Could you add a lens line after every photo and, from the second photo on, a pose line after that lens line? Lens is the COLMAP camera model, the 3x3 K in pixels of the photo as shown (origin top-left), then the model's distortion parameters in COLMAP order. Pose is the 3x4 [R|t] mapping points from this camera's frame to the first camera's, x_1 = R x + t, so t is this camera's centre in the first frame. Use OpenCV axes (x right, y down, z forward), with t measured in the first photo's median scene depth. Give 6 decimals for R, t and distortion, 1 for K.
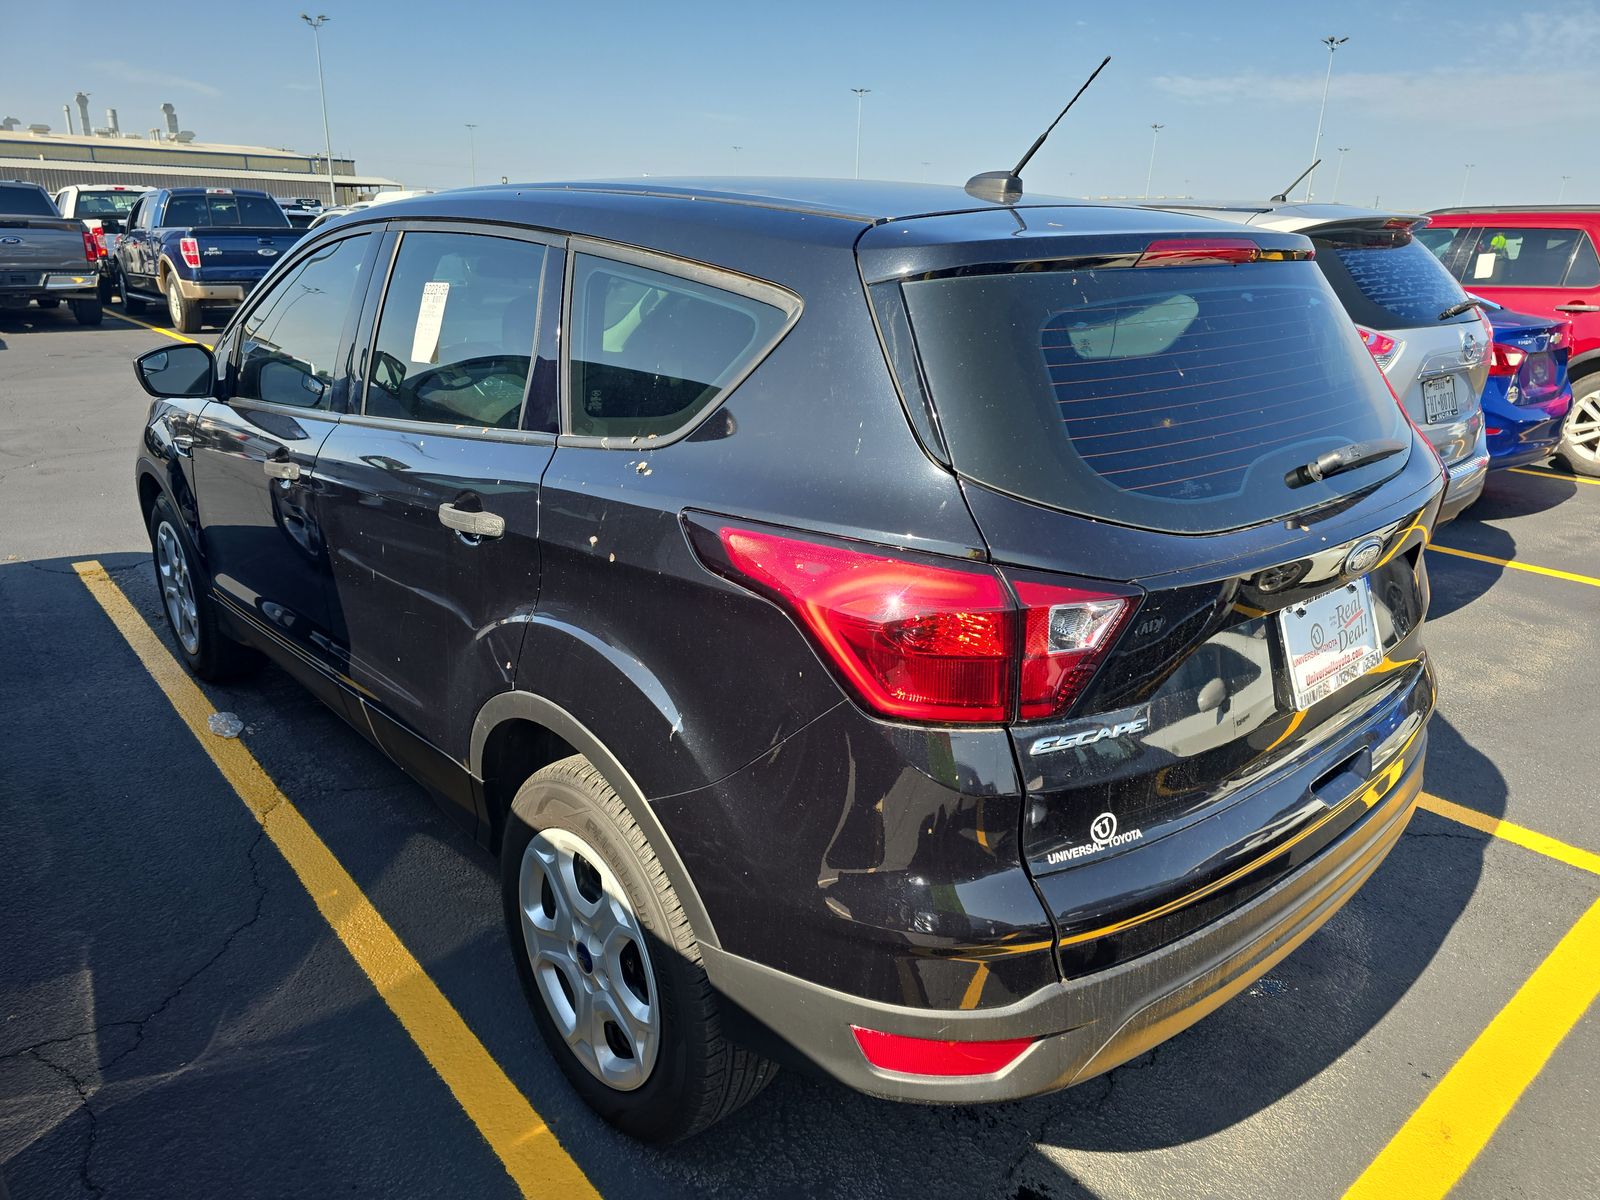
lens RADIAL K [[1070.3, 0, 800.8], [0, 1070.3, 606.2], [0, 0, 1]] dist [0.022486, -0.018527]
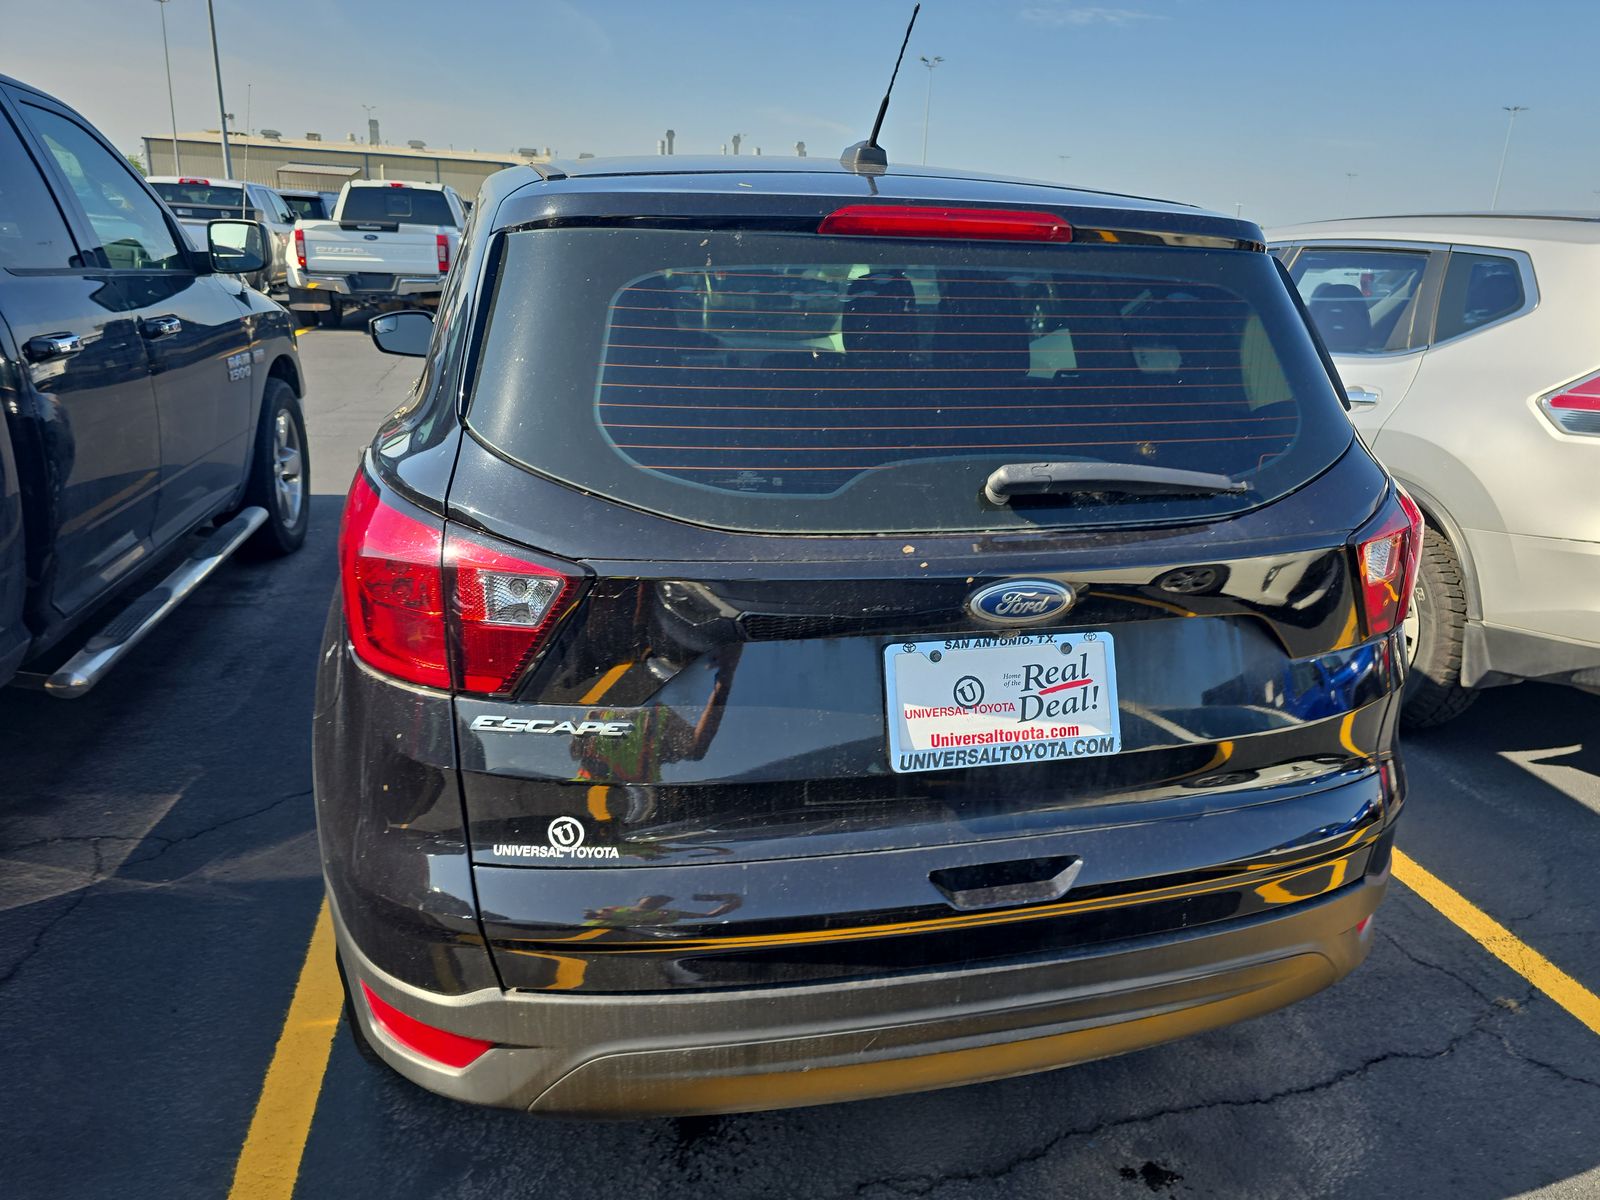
lens RADIAL K [[1070.3, 0, 802.4], [0, 1070.3, 592.8], [0, 0, 1]] dist [0.022486, -0.018527]
pose [[0.904042, 0.162132, -0.395502, 0.785690], [-0.176112, 0.984370, 0.000974, -0.028345], [0.389478, 0.068772, 0.918465, 0.235820]]
